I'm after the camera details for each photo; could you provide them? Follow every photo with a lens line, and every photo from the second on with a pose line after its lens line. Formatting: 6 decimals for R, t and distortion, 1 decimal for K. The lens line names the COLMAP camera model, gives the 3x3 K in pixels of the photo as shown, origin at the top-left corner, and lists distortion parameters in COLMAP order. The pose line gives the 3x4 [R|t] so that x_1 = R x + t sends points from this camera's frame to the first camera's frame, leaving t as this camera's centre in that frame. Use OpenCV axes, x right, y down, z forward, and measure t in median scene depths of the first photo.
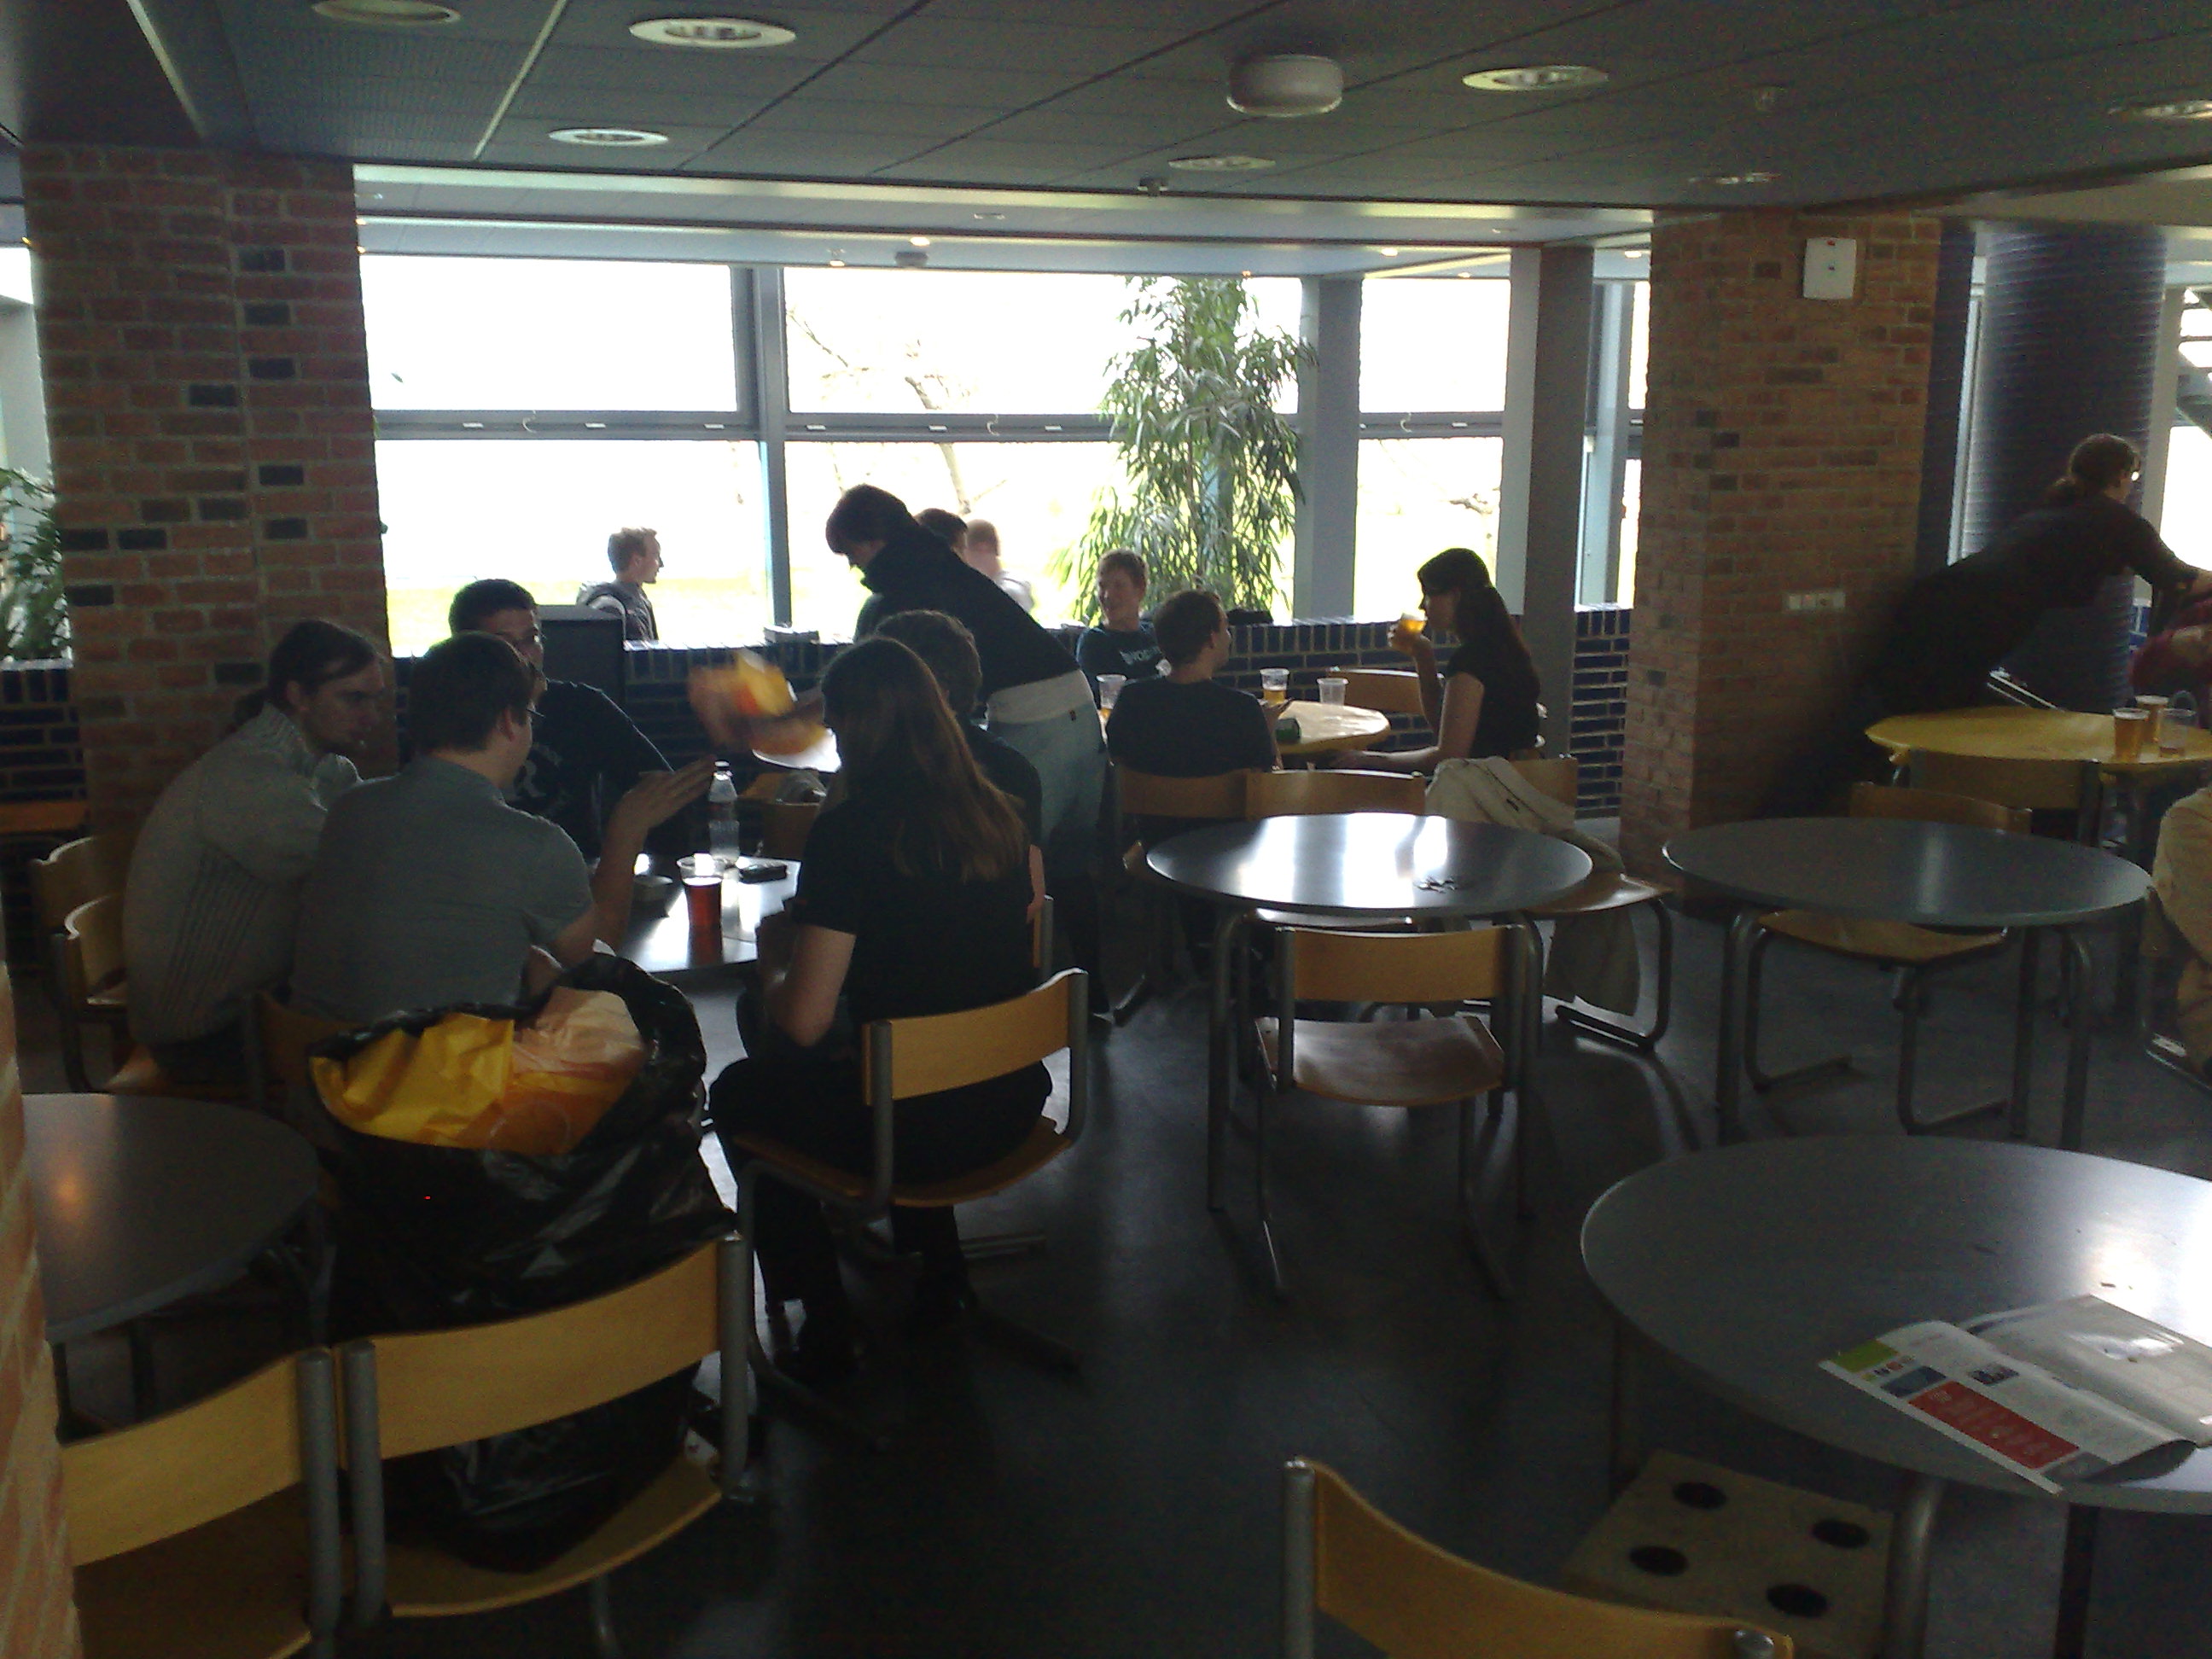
lens RADIAL K [[2115.3, 0, 1103.2], [0, 2115.3, 825.5], [0, 0, 1]] dist [0.005454, 0.000000]
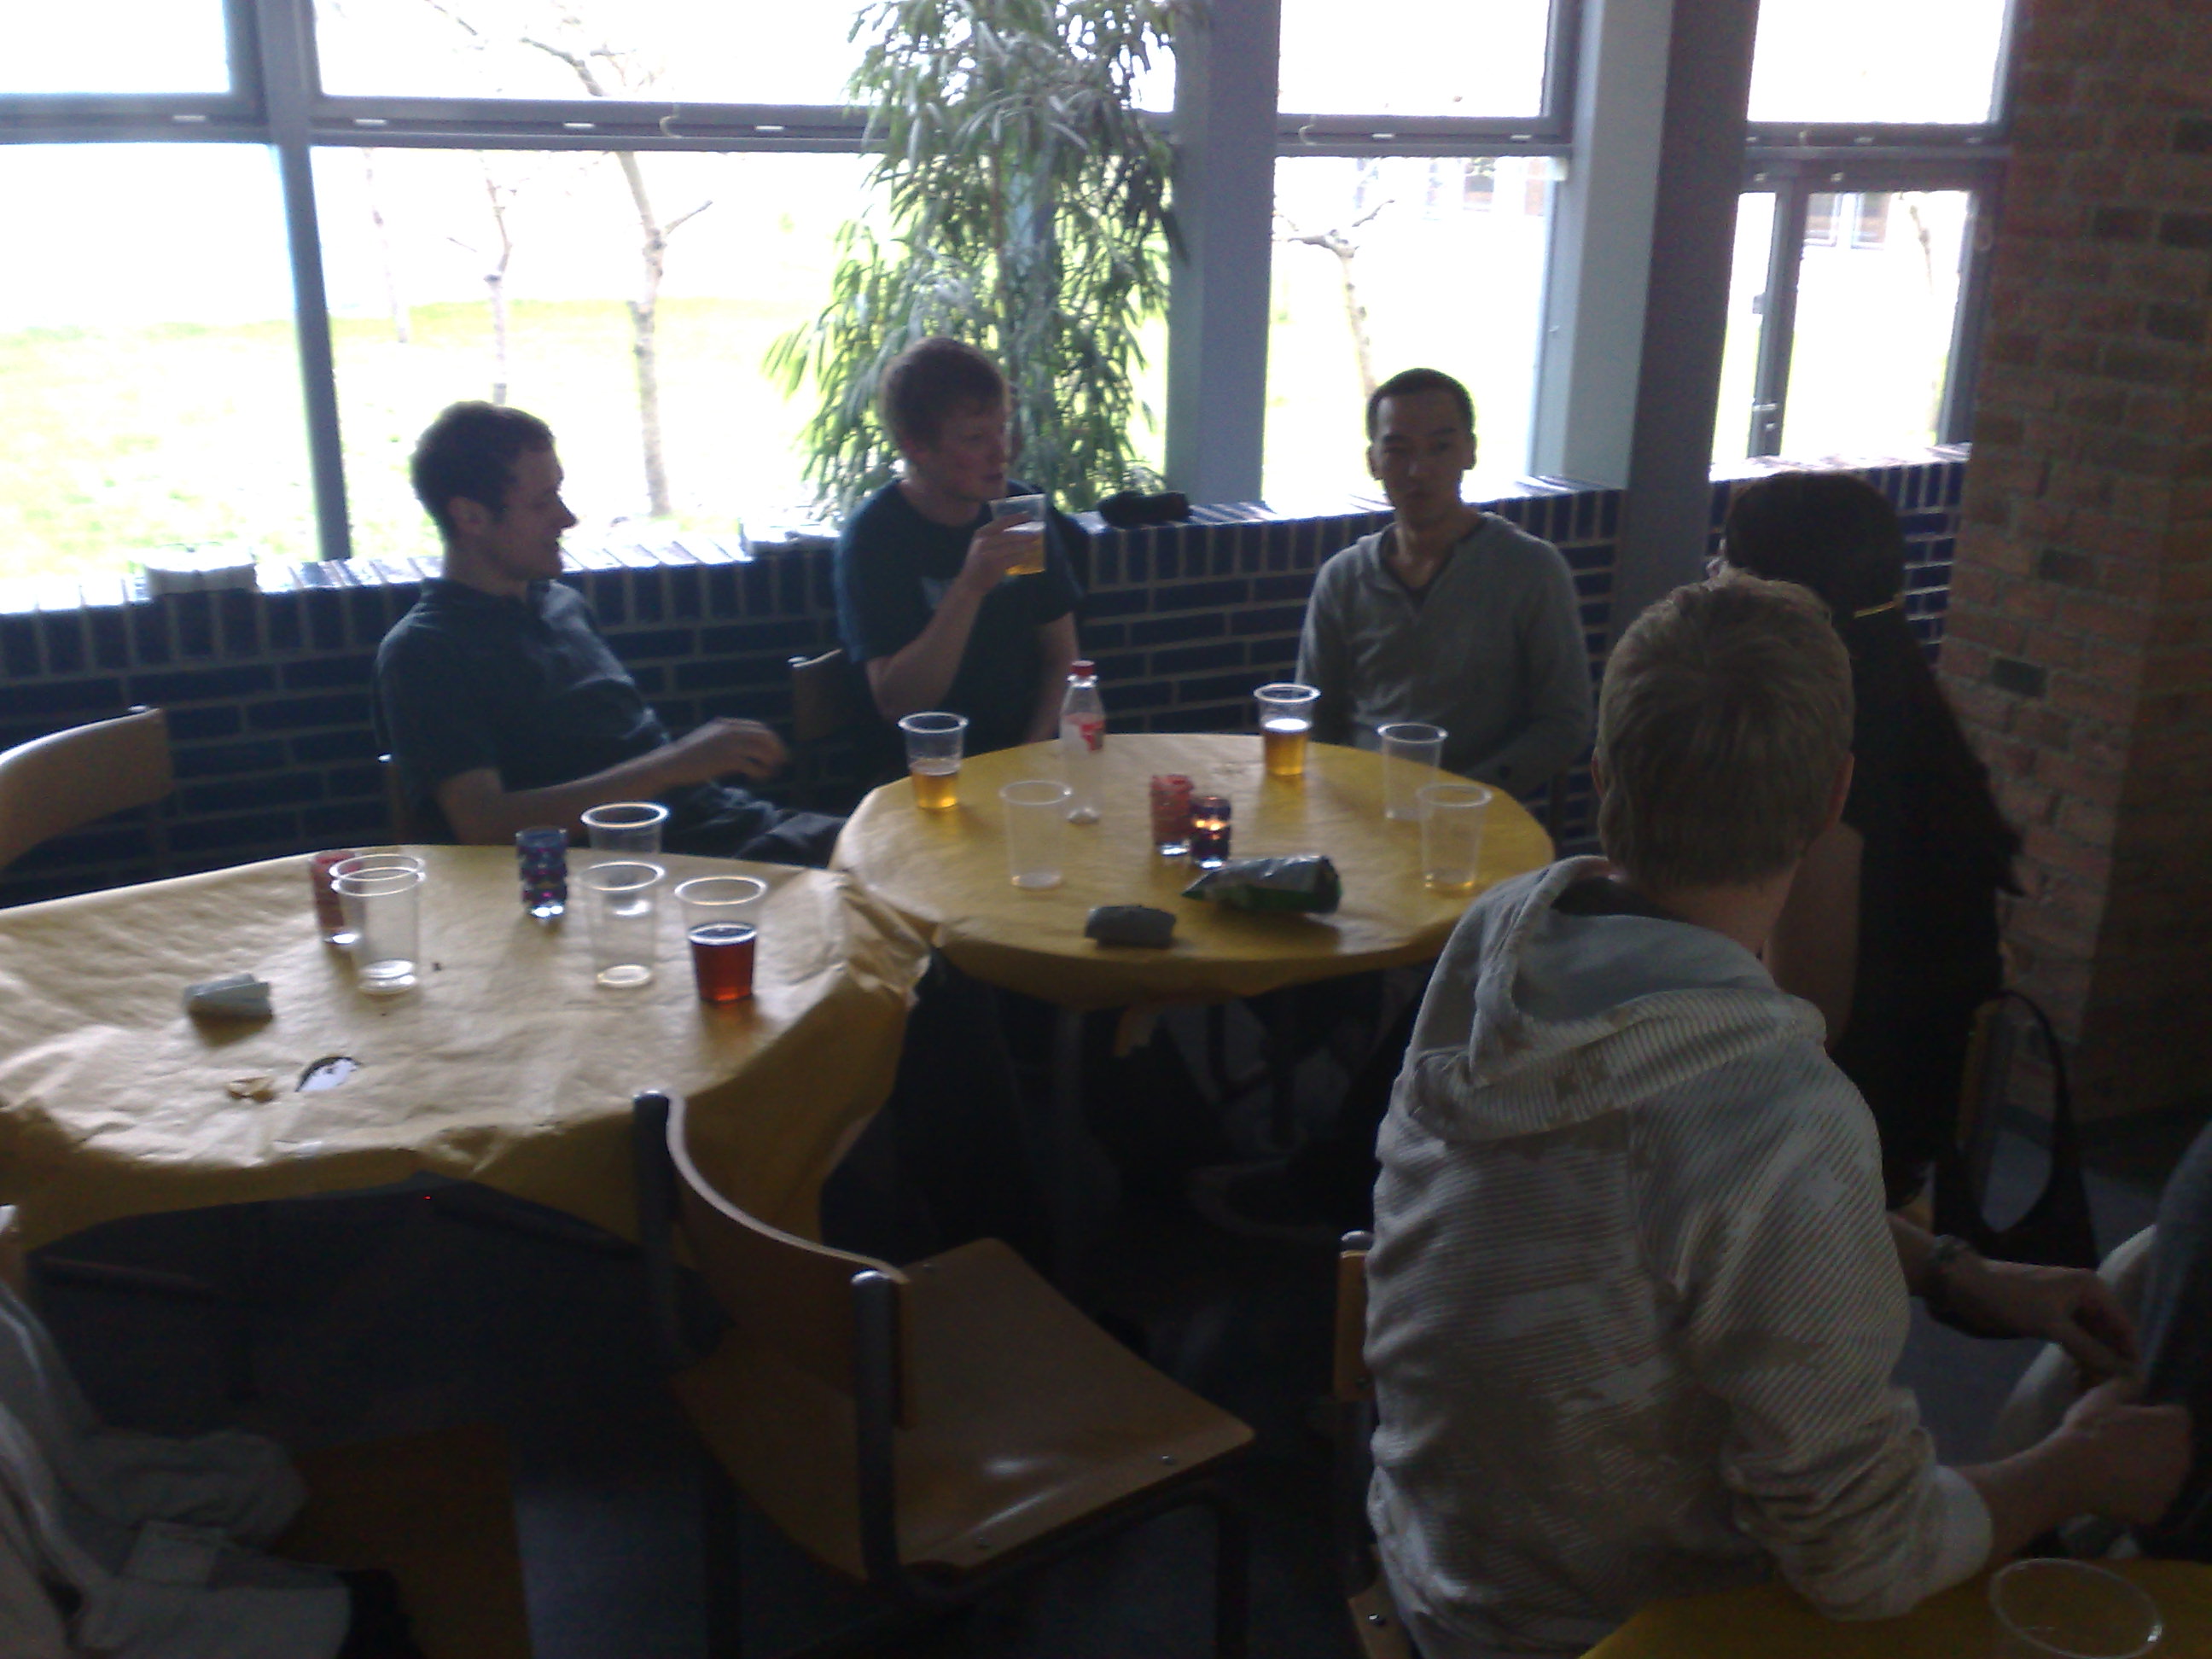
lens RADIAL K [[2115.3, 0, 1115.2], [0, 2115.3, 842.7], [0, 0, 1]] dist [0.005454, 0.000000]
pose [[0.992368, -0.023388, 0.121071, -0.003229], [0.006709, 0.990634, 0.136378, -0.068735], [-0.123126, -0.134525, 0.983231, 0.371870]]
